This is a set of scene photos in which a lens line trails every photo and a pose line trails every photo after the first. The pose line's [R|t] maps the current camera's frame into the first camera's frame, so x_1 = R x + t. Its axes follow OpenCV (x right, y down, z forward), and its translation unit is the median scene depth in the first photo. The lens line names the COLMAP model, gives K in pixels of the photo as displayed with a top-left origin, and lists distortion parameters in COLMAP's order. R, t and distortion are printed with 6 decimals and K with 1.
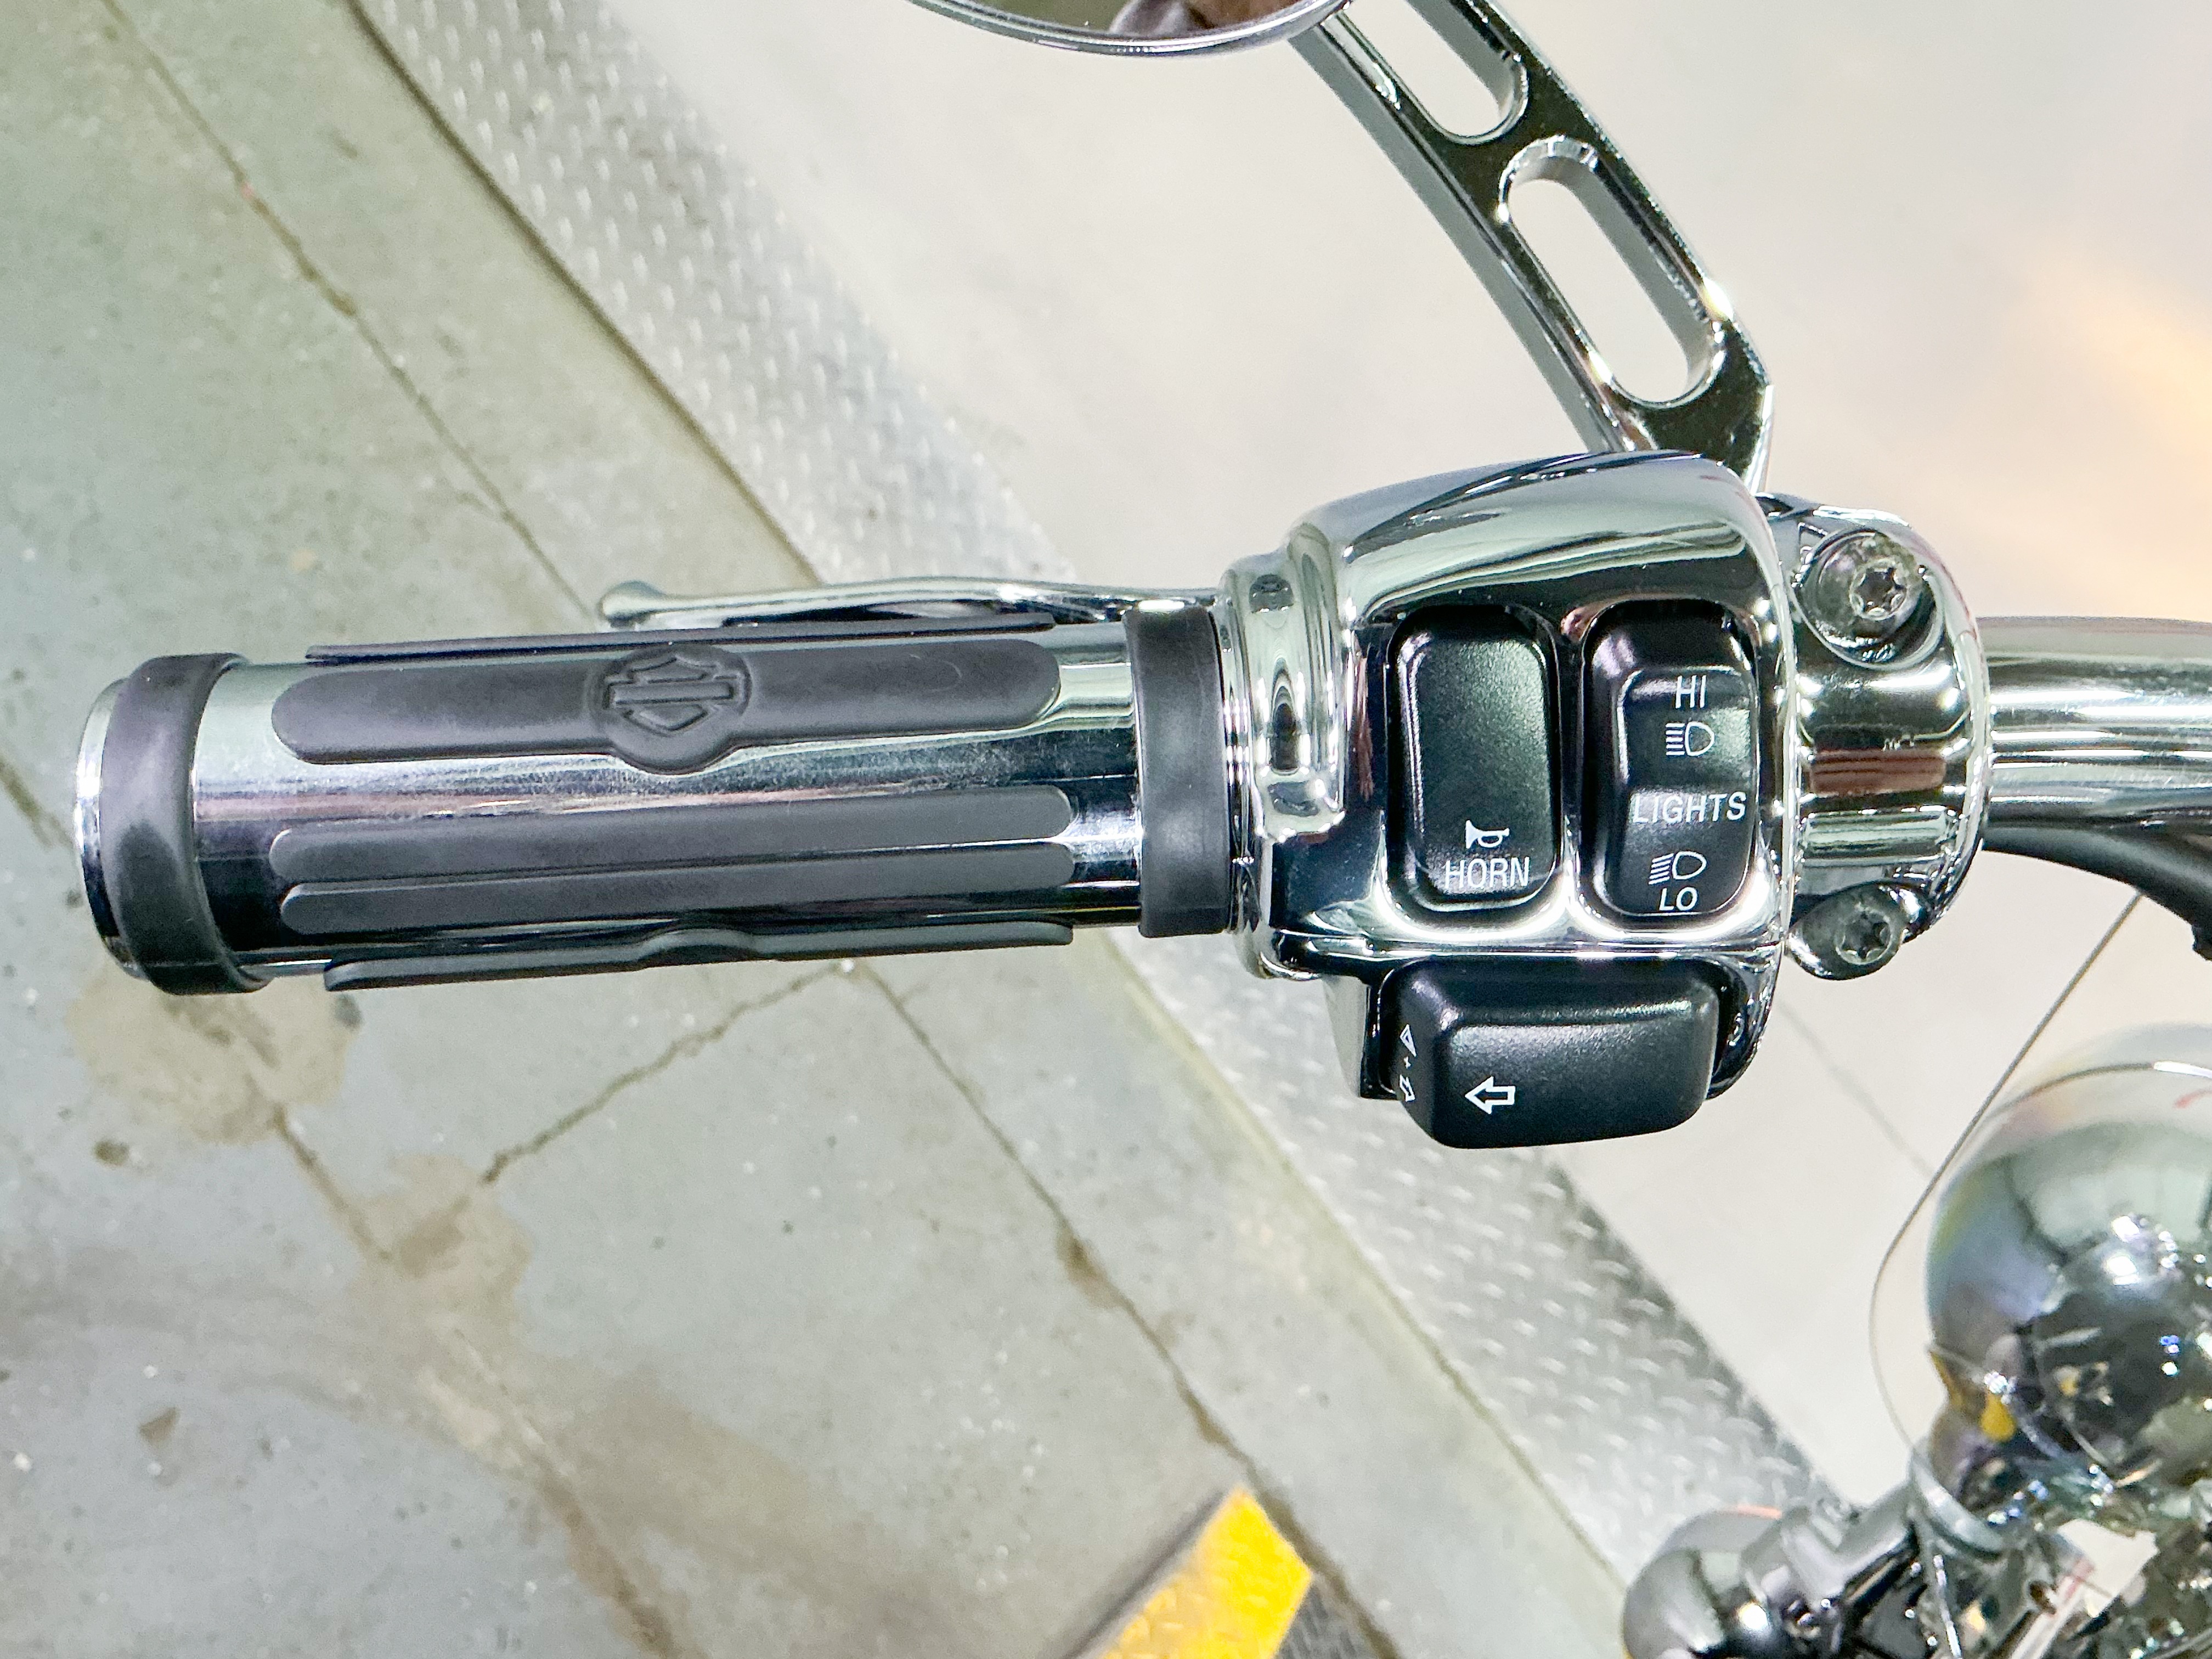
lens RADIAL K [[2202.6, 0, 1106.0], [0, 2202.6, 829.5], [0, 0, 1]] dist [0.005884, -0.007635]
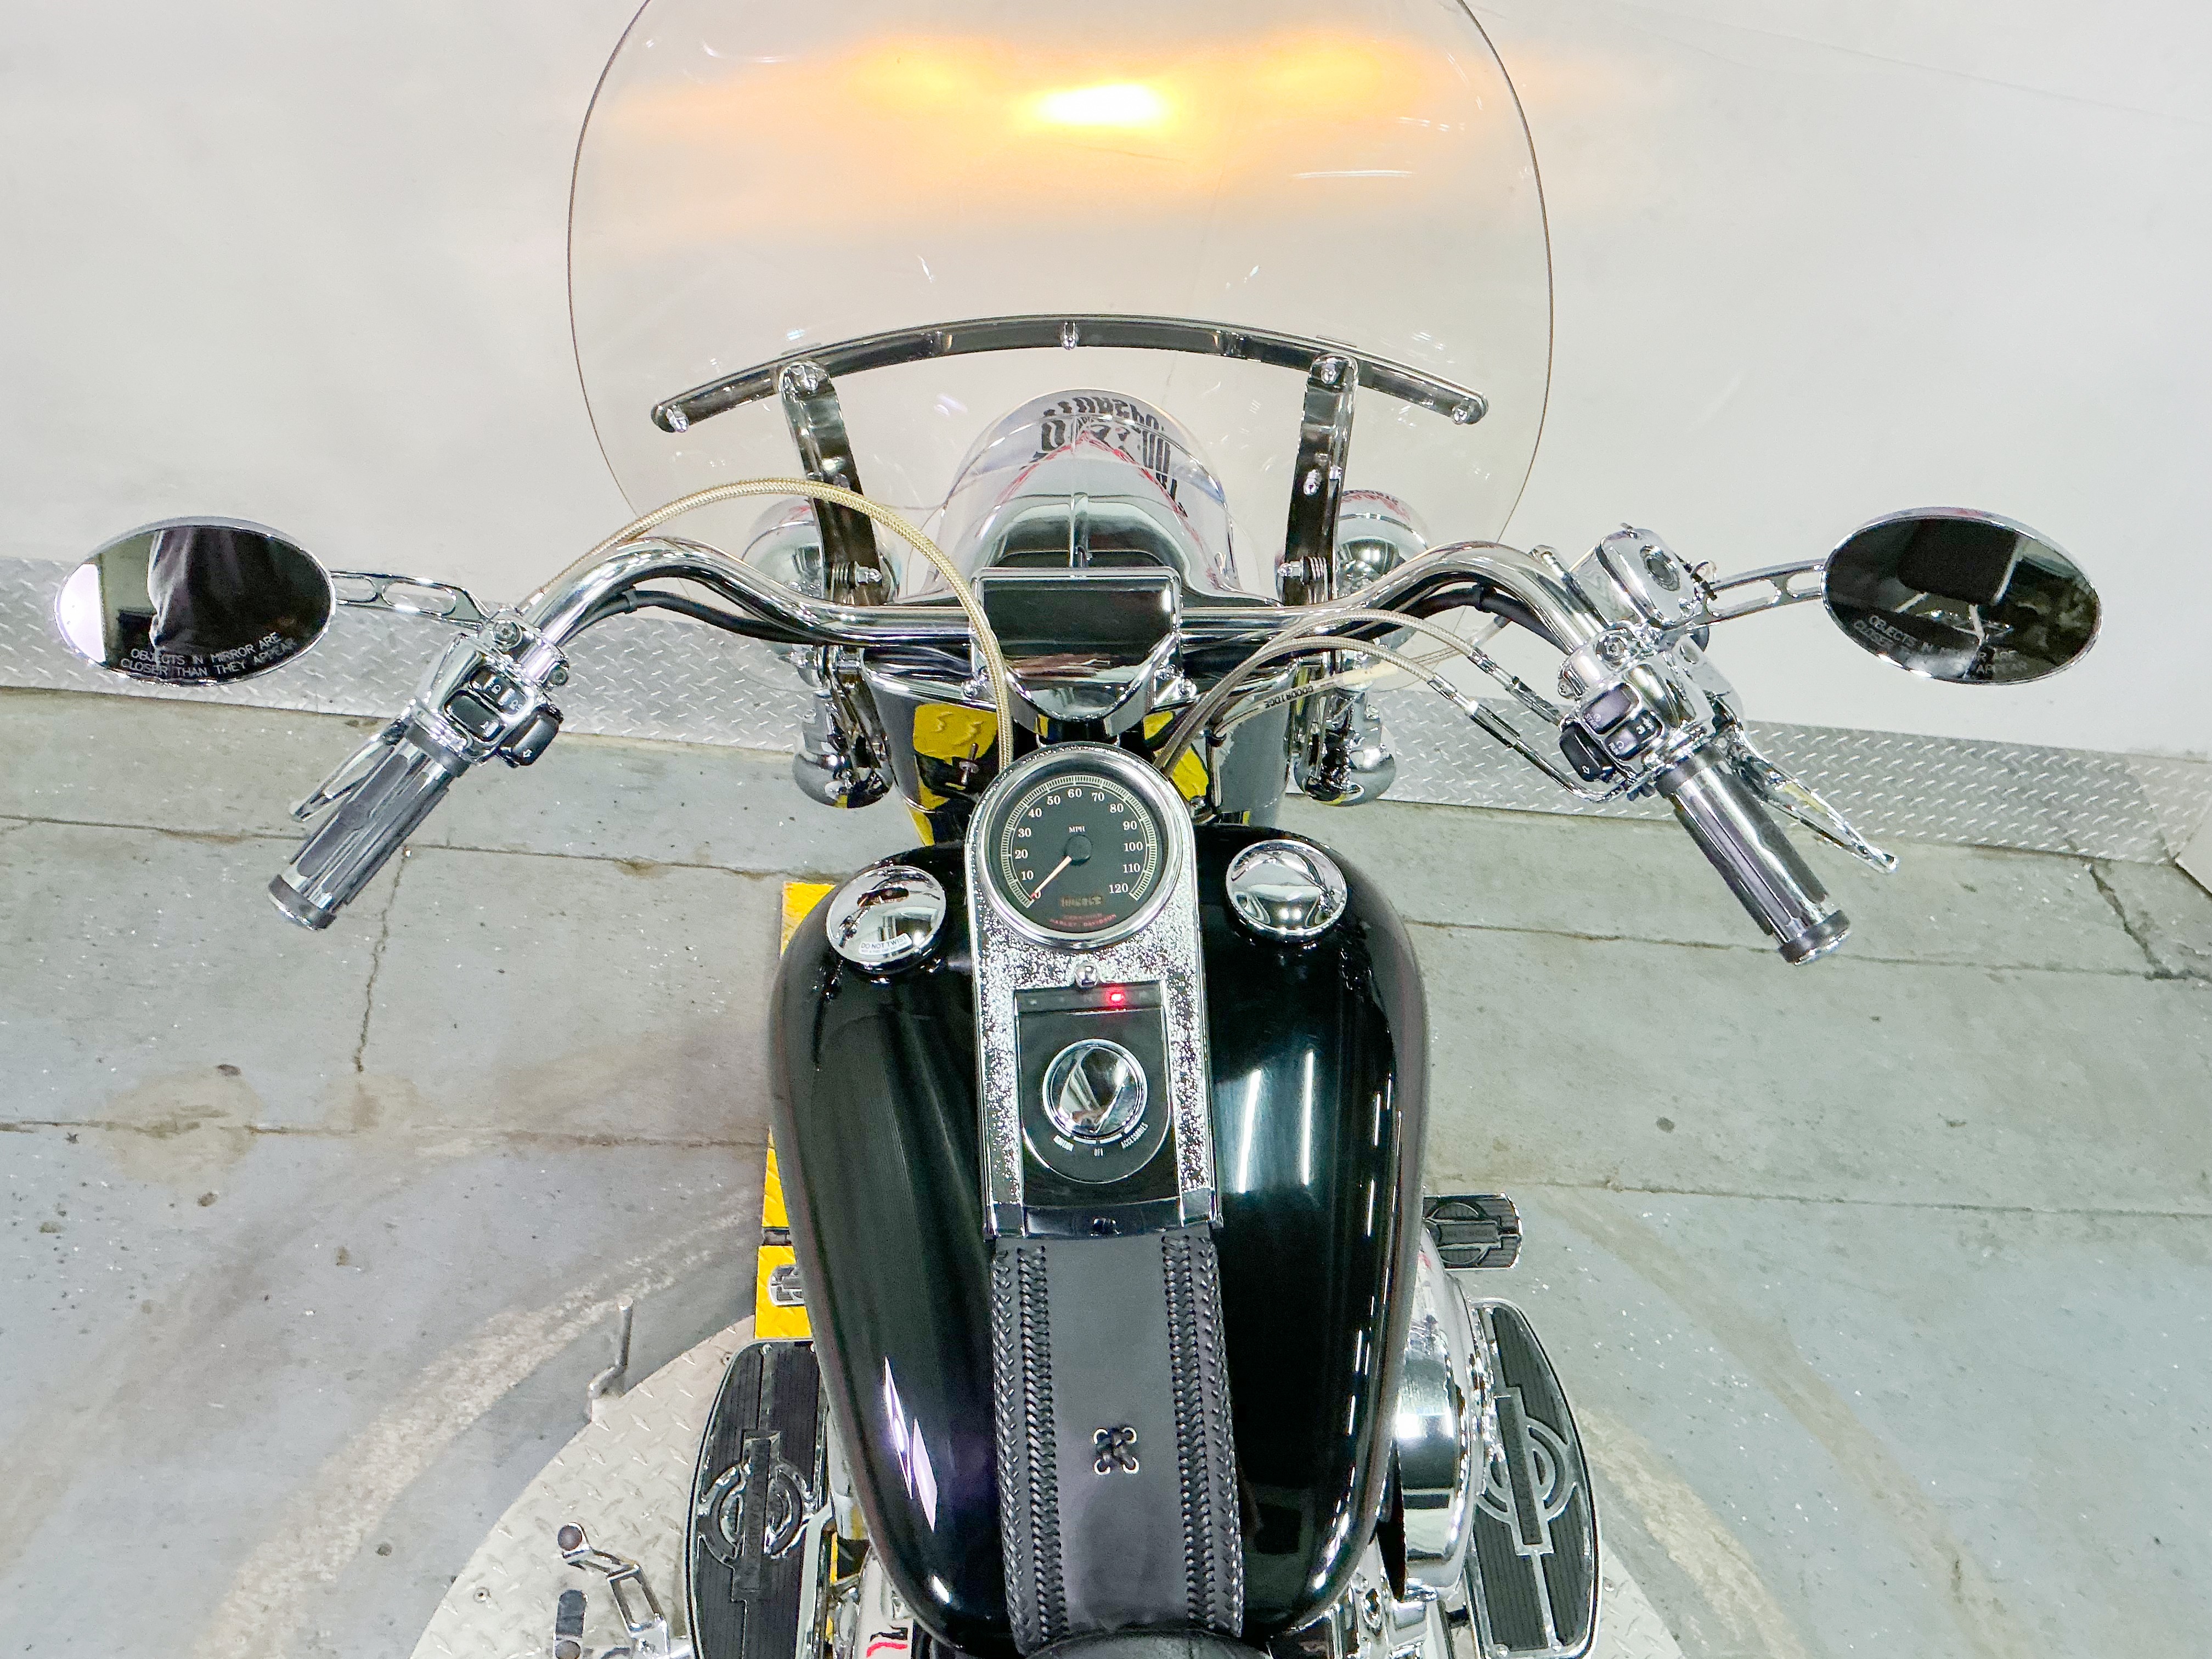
lens RADIAL K [[1877.8, 0, 1110.5], [0, 1877.8, 831.9], [0, 0, 1]] dist [0.073150, -0.196614]
pose [[0.664550, -0.733769, 0.141269, 0.312978], [0.675877, 0.670870, 0.305162, -0.180858], [-0.318692, -0.107315, 0.941764, -3.568815]]
